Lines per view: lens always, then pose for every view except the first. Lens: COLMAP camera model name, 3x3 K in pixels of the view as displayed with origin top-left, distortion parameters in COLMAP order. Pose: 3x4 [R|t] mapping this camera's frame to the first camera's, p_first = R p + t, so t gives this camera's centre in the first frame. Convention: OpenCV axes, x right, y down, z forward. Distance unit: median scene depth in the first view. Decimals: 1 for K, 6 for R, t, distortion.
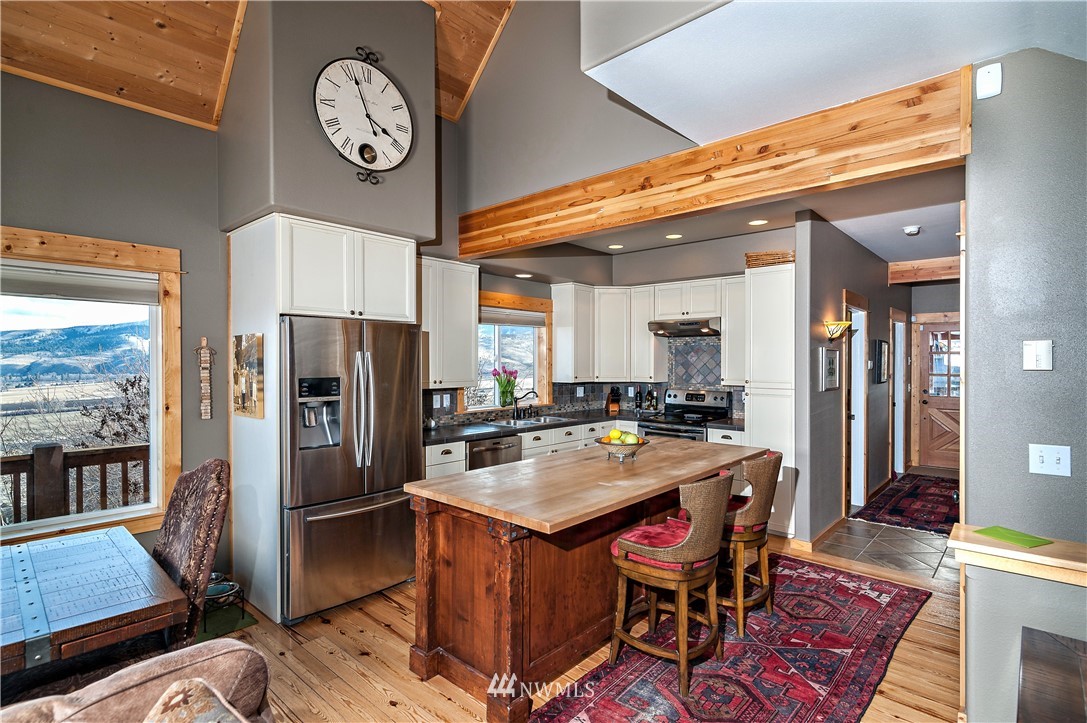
lens RADIAL K [[535.3, 0, 546.1], [0, 535.3, 364.9], [0, 0, 1]] dist [0.015318, 0.000104]
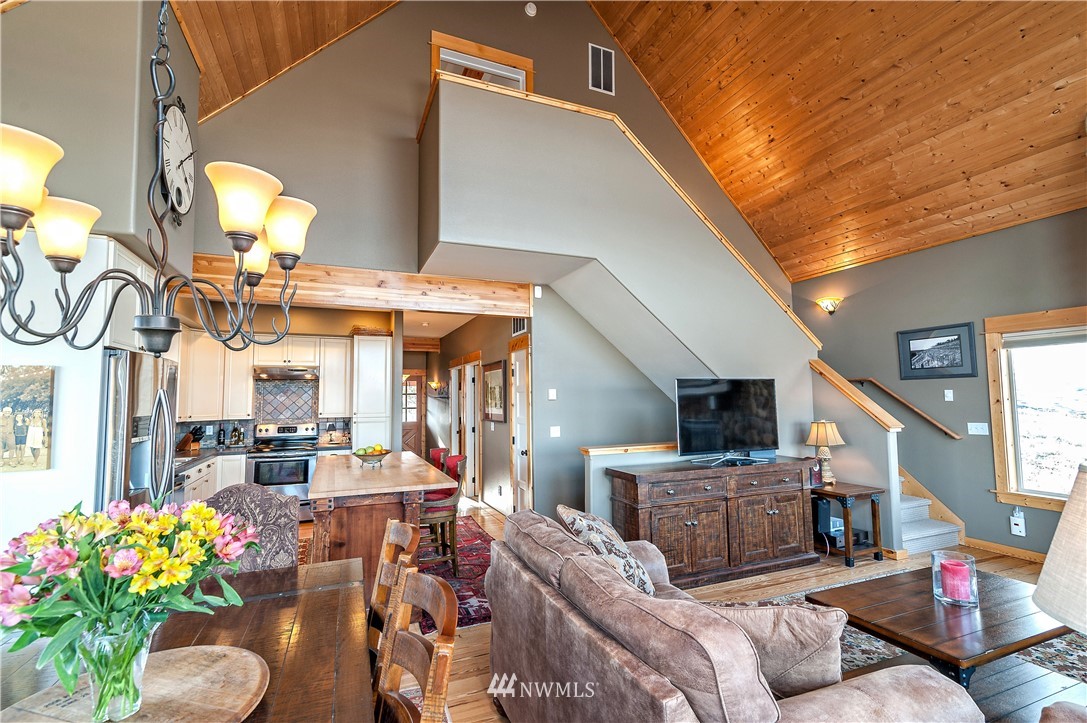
lens RADIAL K [[488.1, 0, 543.6], [0, 488.1, 364.0], [0, 0, 1]] dist [0.016121, -0.001466]
pose [[0.422438, 0.059758, 0.904420, -0.488520], [0.017364, 0.997108, -0.073993, 0.003534], [-0.906225, 0.046962, 0.420179, -0.009381]]
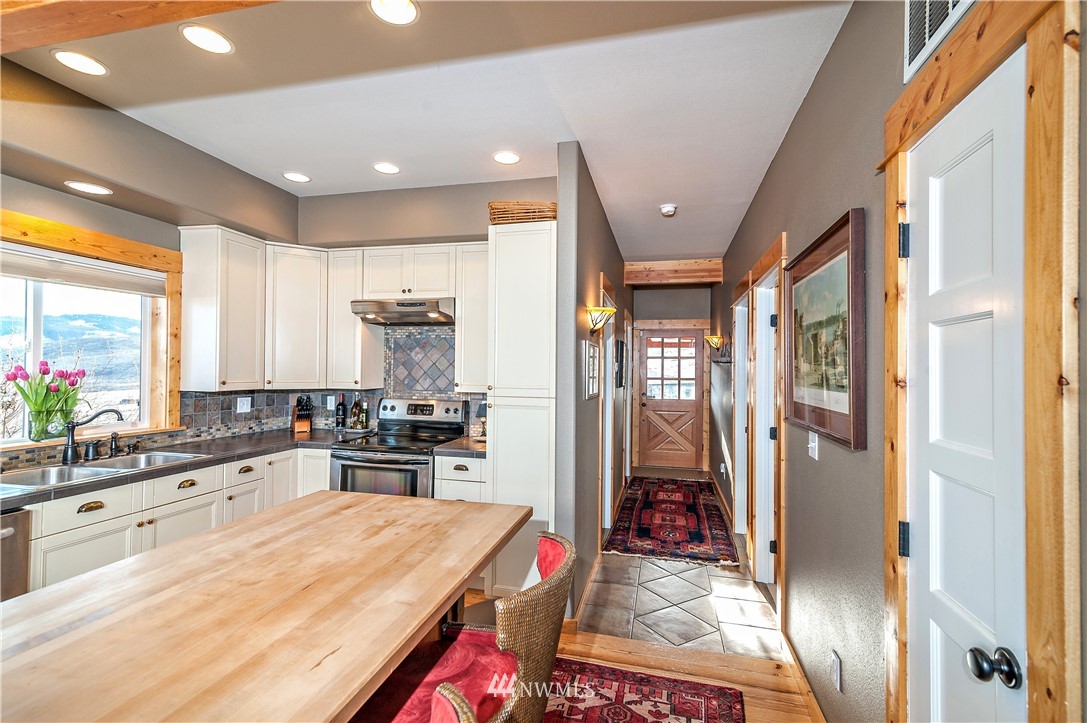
lens RADIAL K [[488.1, 0, 543.6], [0, 488.1, 364.0], [0, 0, 1]] dist [0.016121, -0.001466]
pose [[0.883292, 0.013173, 0.468638, 0.113384], [-0.006531, 0.999854, -0.015794, 0.008385], [-0.468777, 0.010890, 0.883249, 0.333279]]
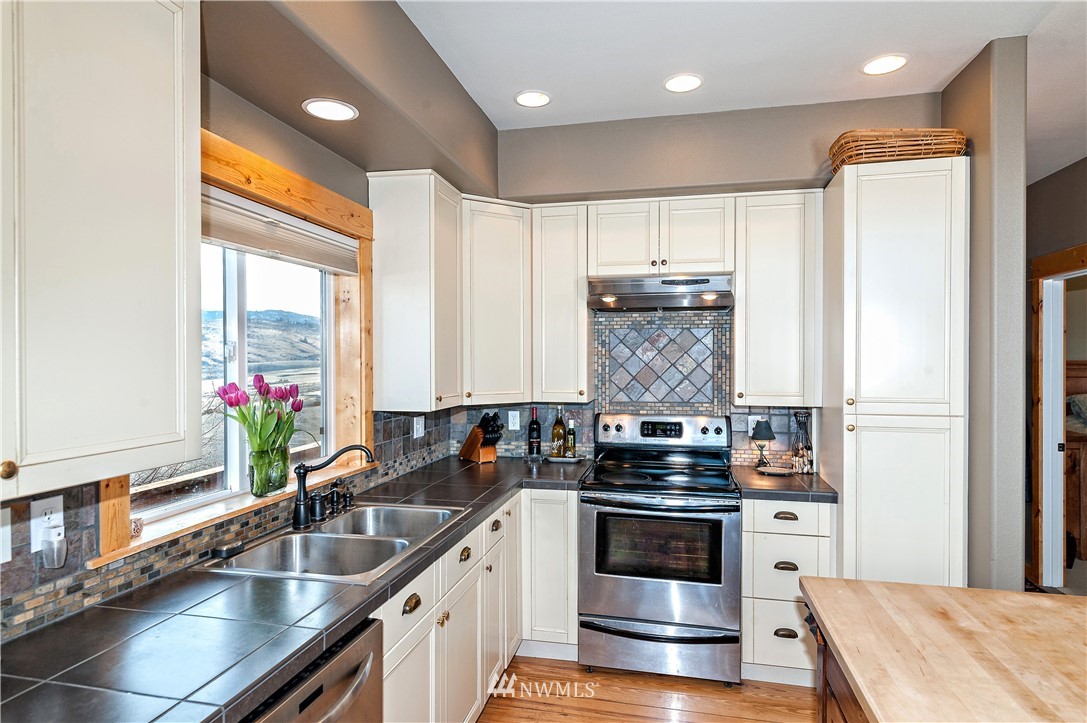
lens RADIAL K [[600.8, 0, 543.5], [0, 600.8, 361.5], [0, 0, 1]] dist [0.004322, -0.000059]
pose [[0.871092, -0.004006, 0.491104, -0.102298], [0.006231, 0.999976, -0.002895, -0.003660], [-0.491081, 0.005582, 0.871096, 0.542077]]
